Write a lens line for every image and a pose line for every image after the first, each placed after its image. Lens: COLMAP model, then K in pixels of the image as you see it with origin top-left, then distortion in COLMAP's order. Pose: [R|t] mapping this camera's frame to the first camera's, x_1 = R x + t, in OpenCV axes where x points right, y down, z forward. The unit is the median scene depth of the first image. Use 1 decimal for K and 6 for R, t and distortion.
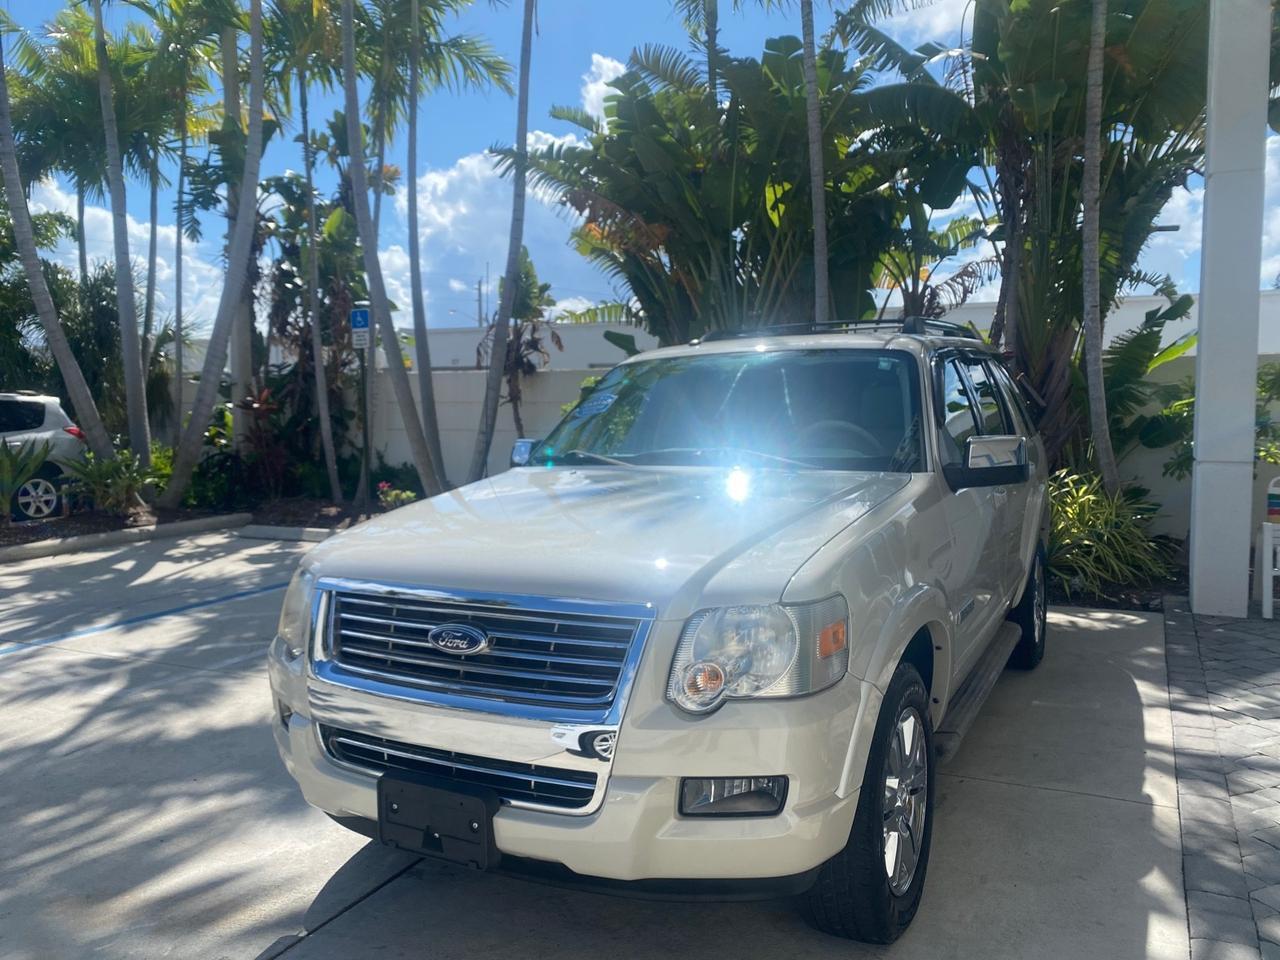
lens RADIAL K [[984.0, 0, 636.5], [0, 984.0, 482.9], [0, 0, 1]] dist [0.023306, -0.027825]
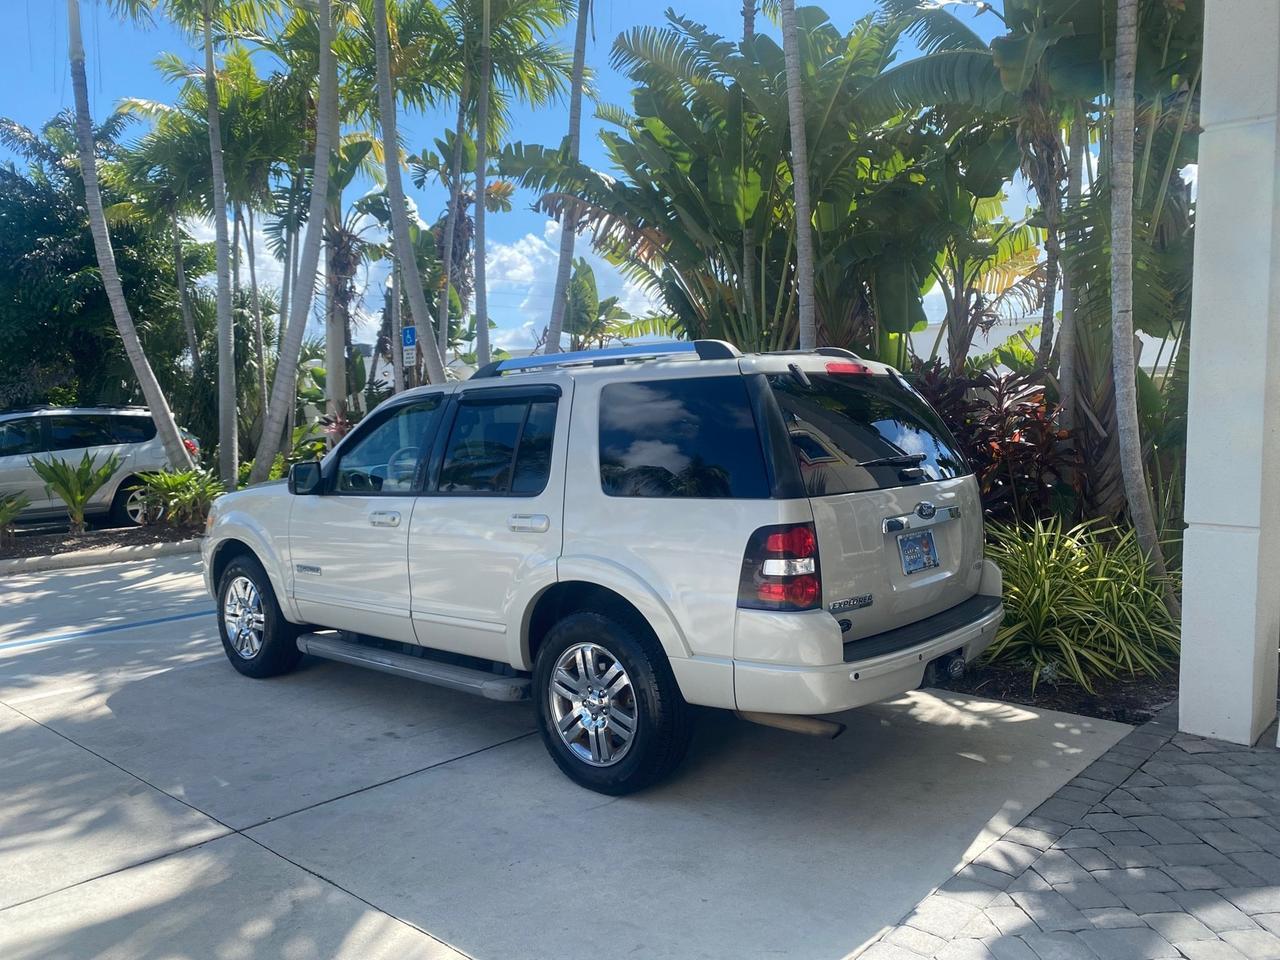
lens RADIAL K [[984.0, 0, 644.5], [0, 984.0, 477.5], [0, 0, 1]] dist [0.023306, -0.027825]
pose [[0.966909, 0.025935, -0.253799, 0.197577], [-0.030906, 0.999400, -0.015619, -0.016285], [0.253242, 0.022946, 0.967131, 0.106508]]
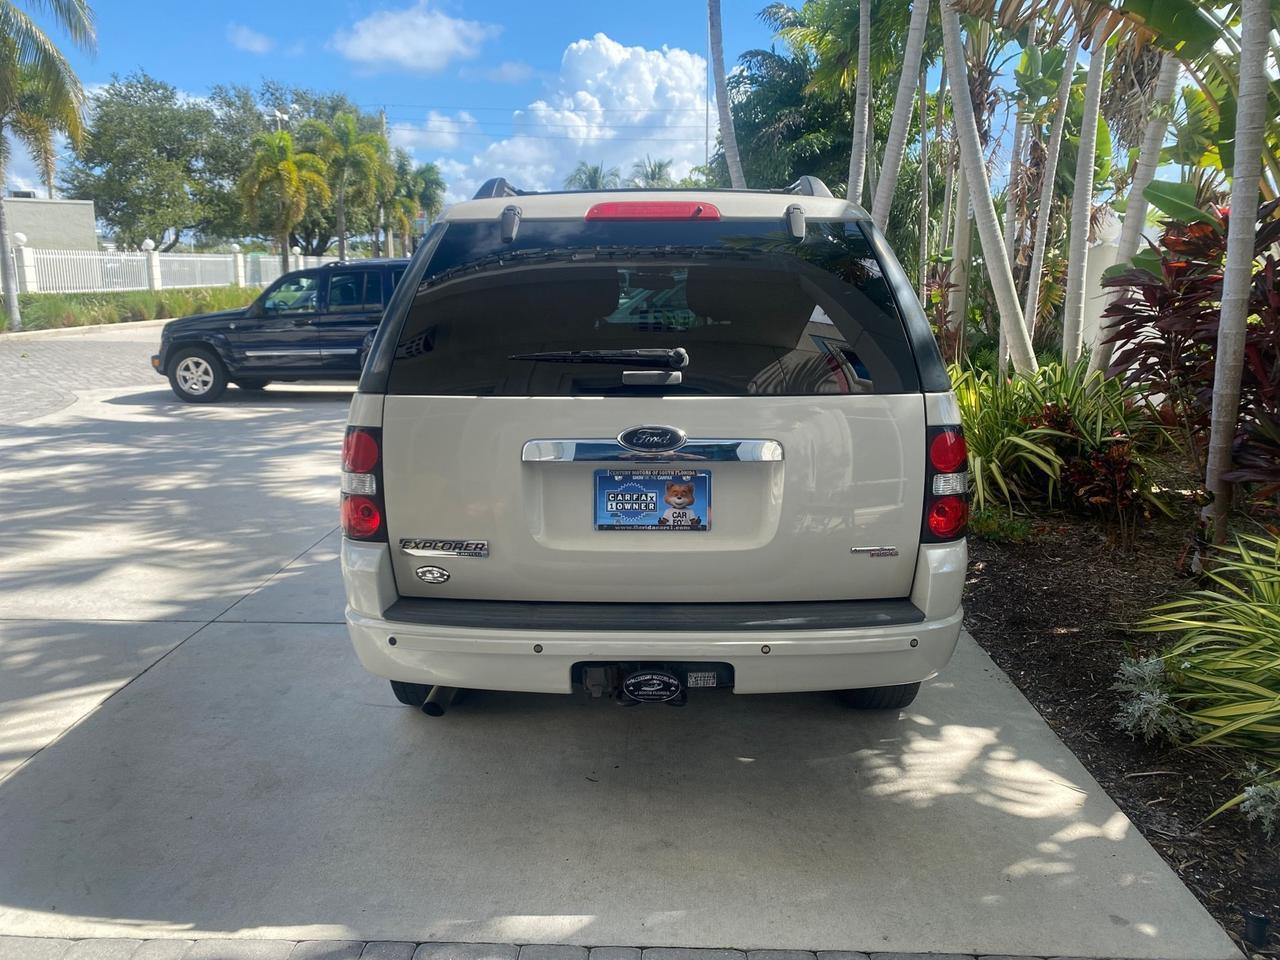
lens RADIAL K [[984.0, 0, 641.1], [0, 984.0, 467.6], [0, 0, 1]] dist [0.023306, -0.027825]
pose [[0.431893, 0.190857, -0.881500, 0.392441], [-0.090143, 0.981595, 0.168363, -0.042431], [0.897409, 0.006746, 0.441148, 0.360019]]
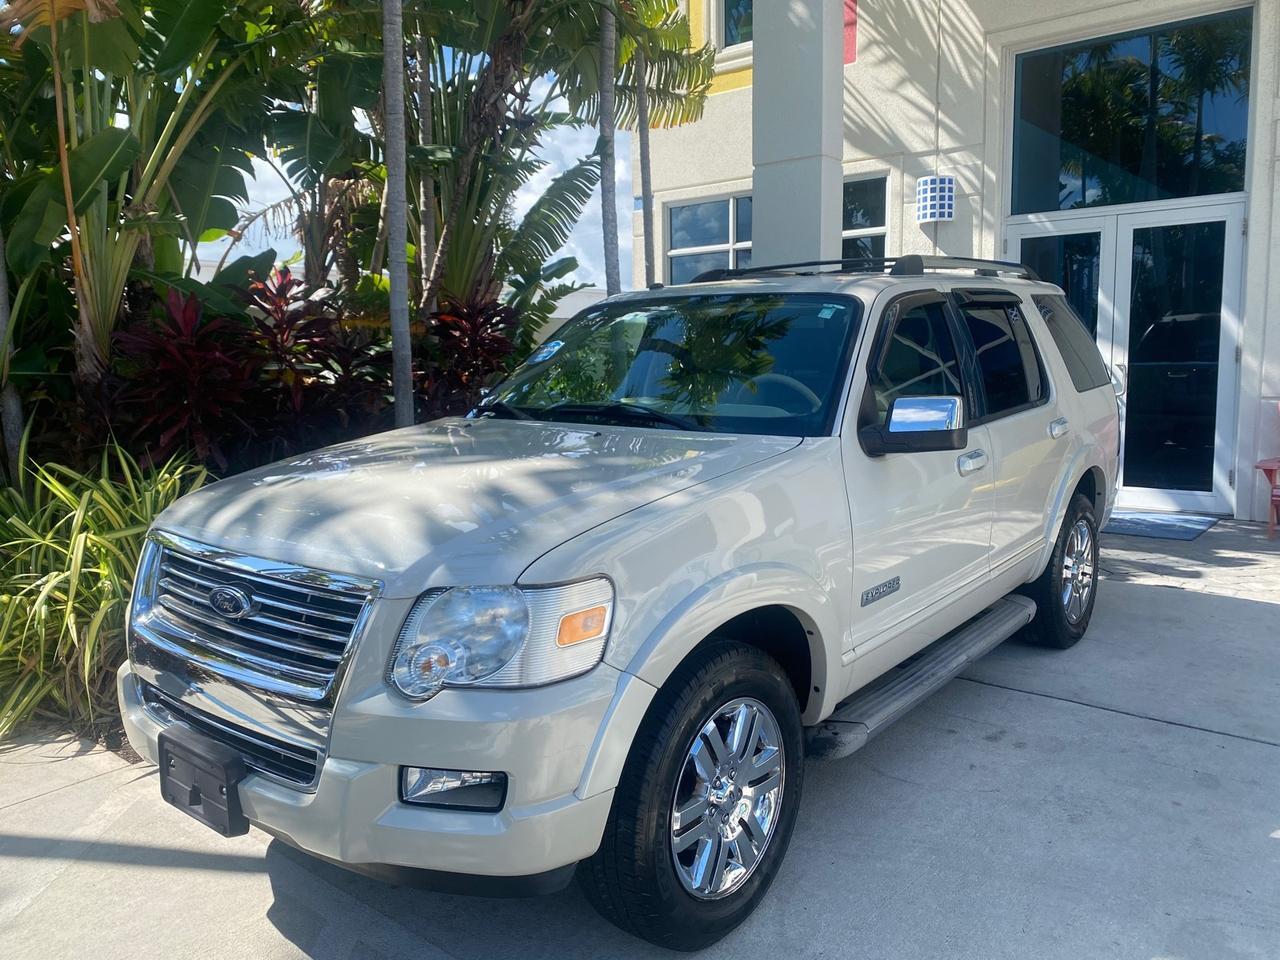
lens RADIAL K [[984.0, 0, 635.7], [0, 984.0, 474.3], [0, 0, 1]] dist [0.023306, -0.027825]
pose [[0.219882, -0.107408, 0.969595, -0.325370], [0.099904, 0.991174, 0.087142, -0.034135], [-0.970397, 0.077705, 0.228672, 0.510850]]
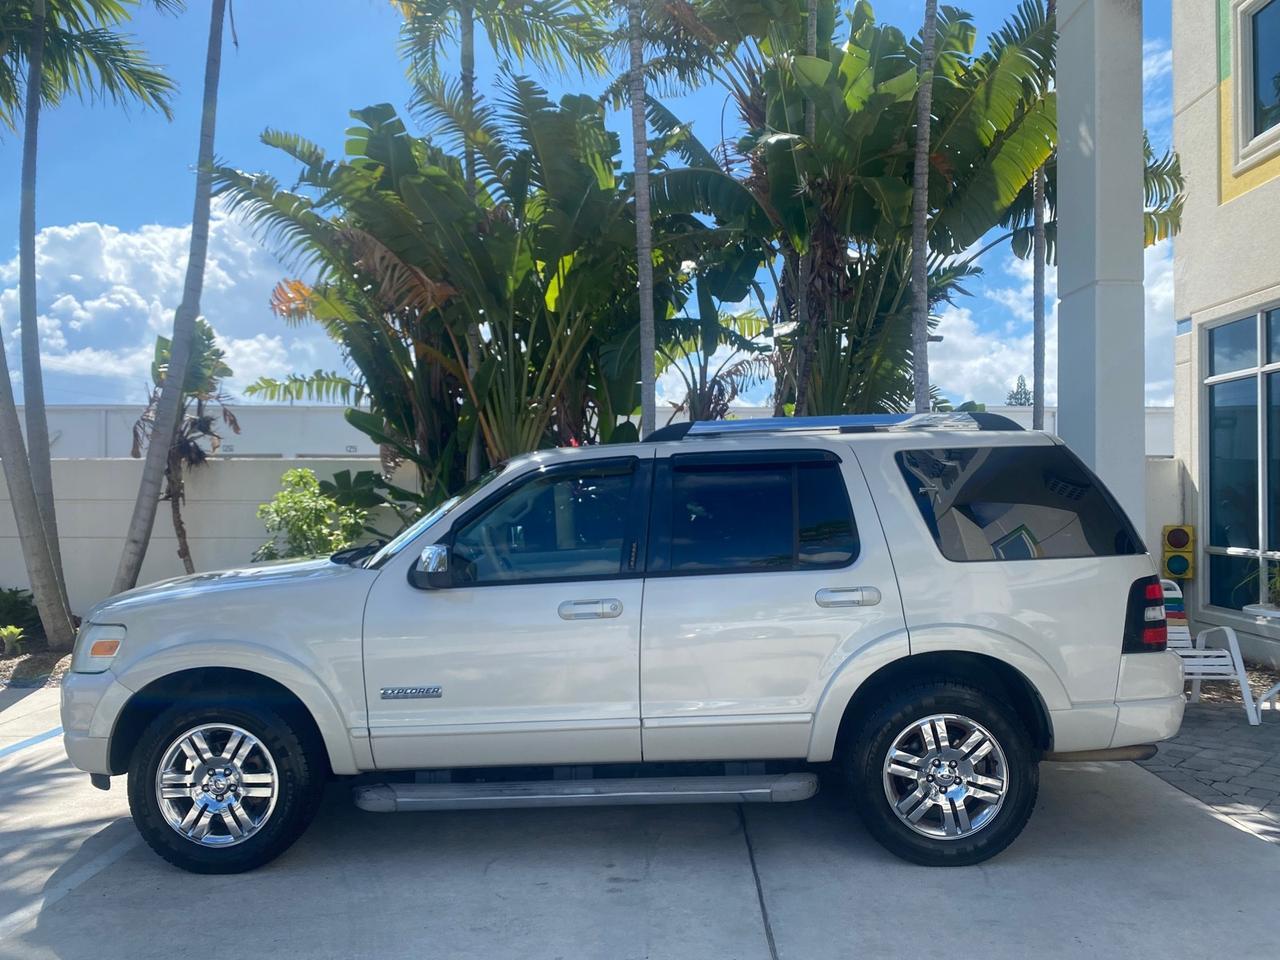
lens RADIAL K [[984.0, 0, 636.2], [0, 984.0, 482.2], [0, 0, 1]] dist [0.023306, -0.027825]
pose [[0.899095, 0.017025, 0.437423, -0.146031], [0.028437, 0.994861, -0.097172, -0.012161], [-0.436830, 0.099806, 0.893990, 0.169824]]
